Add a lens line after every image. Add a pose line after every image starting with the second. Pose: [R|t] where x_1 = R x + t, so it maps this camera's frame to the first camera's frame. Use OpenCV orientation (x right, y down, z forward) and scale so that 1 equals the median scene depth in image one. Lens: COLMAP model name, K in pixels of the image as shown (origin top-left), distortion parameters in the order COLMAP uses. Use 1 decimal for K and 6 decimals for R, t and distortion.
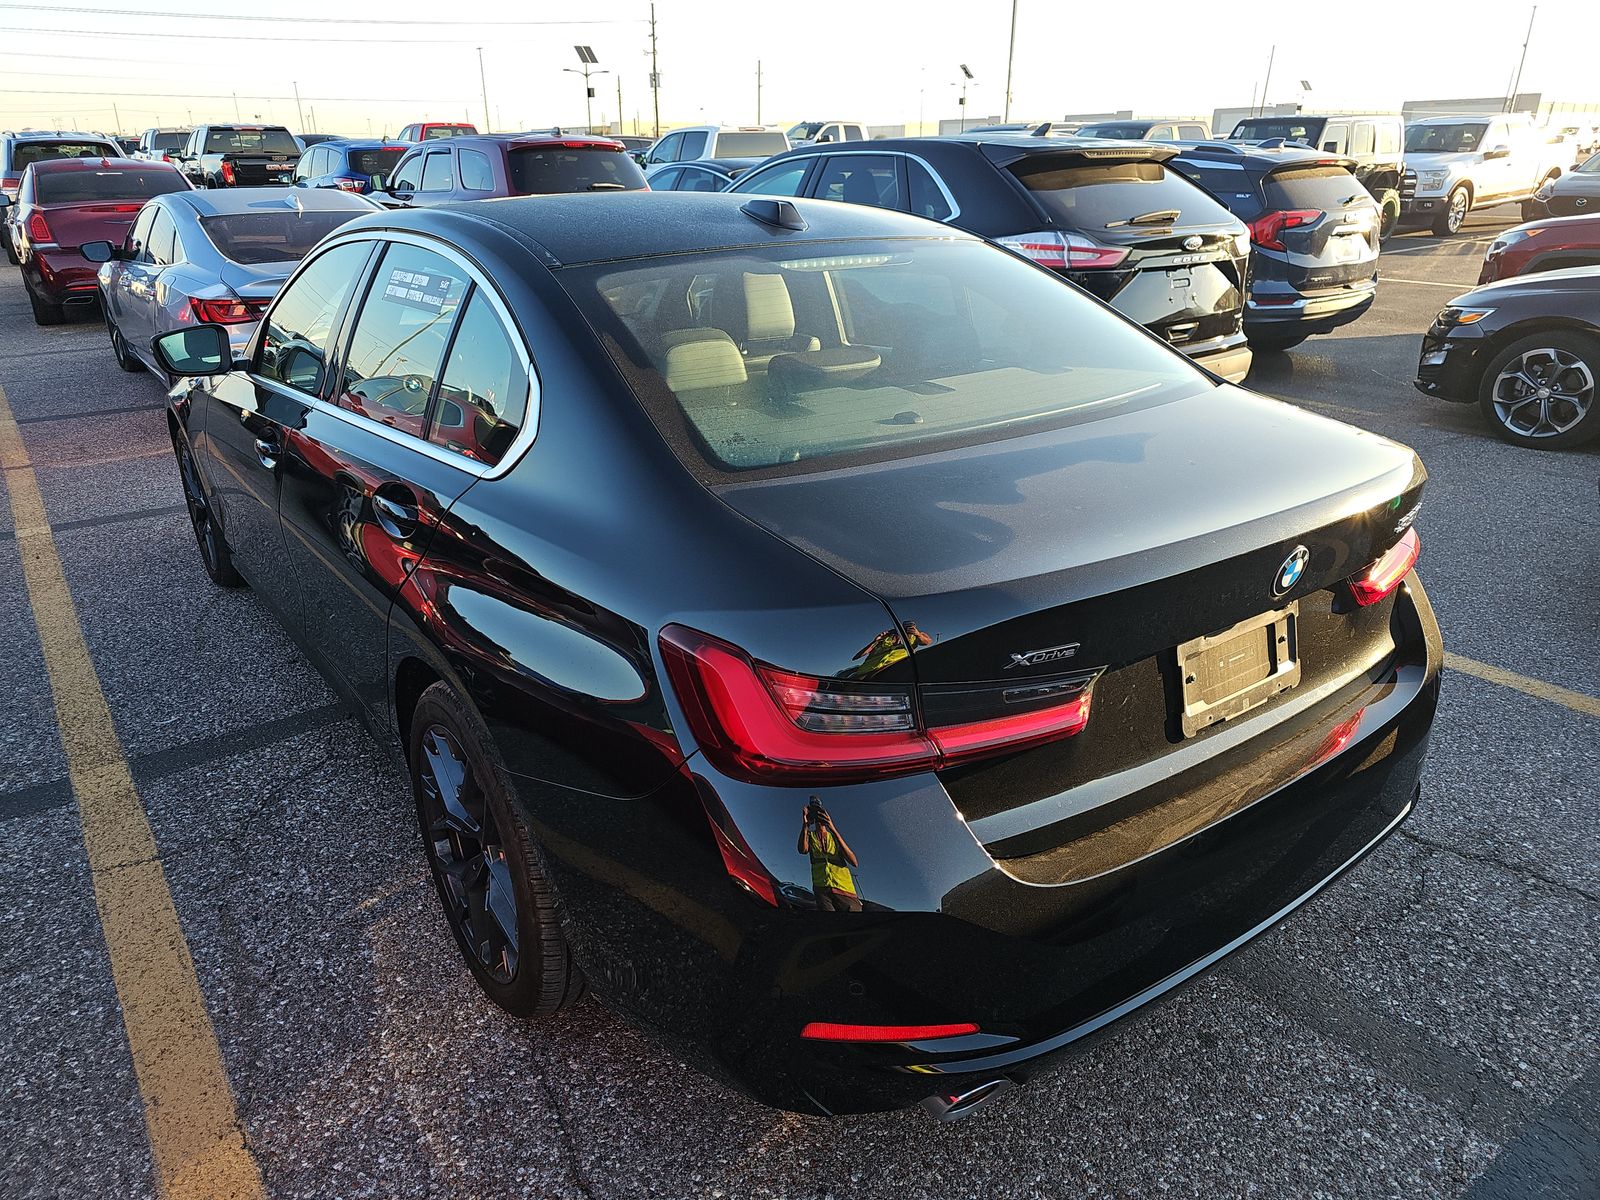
lens RADIAL K [[1041.0, 0, 800.0], [0, 1041.0, 600.0], [0, 0, 1]] dist [0.000718, 0.000633]
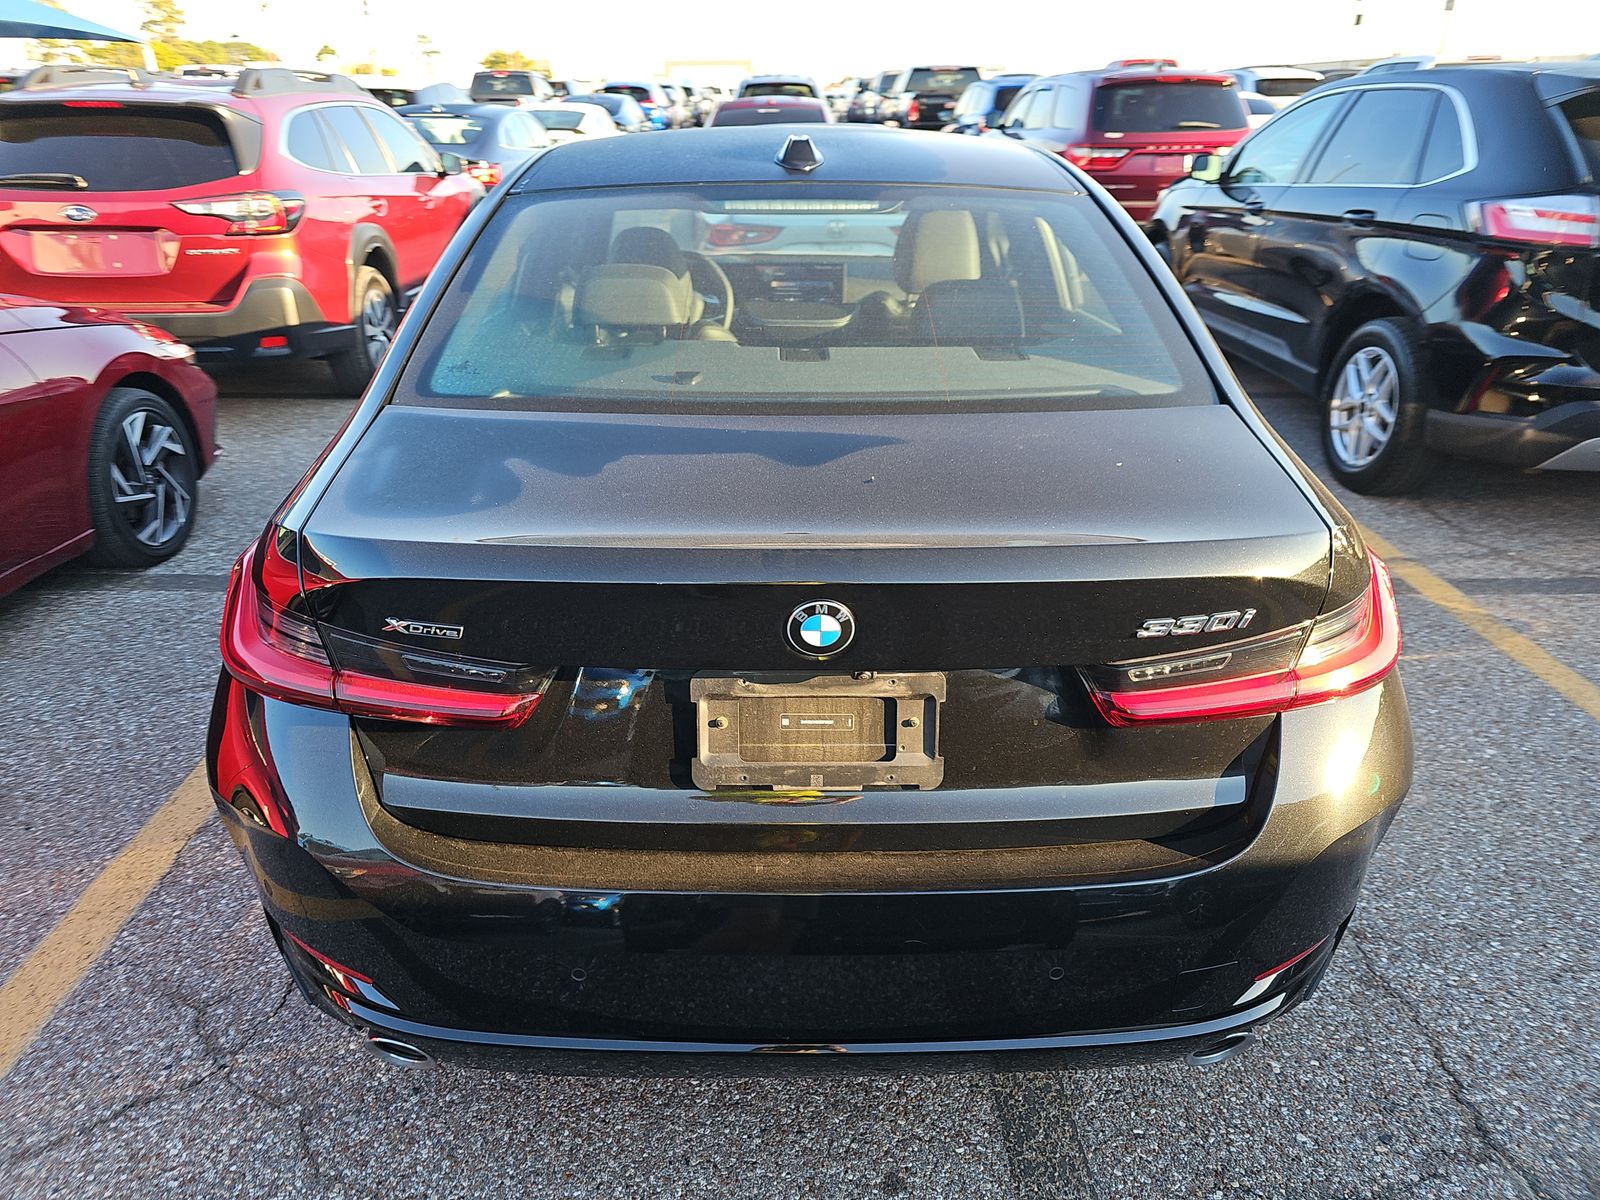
lens RADIAL K [[1070.3, 0, 800.0], [0, 1070.3, 600.0], [0, 0, 1]] dist [-0.002140, -0.005244]
pose [[0.814372, 0.241594, -0.527665, 0.787111], [-0.220601, 0.969848, 0.103585, -0.114792], [0.536780, 0.032046, 0.843113, 0.275287]]
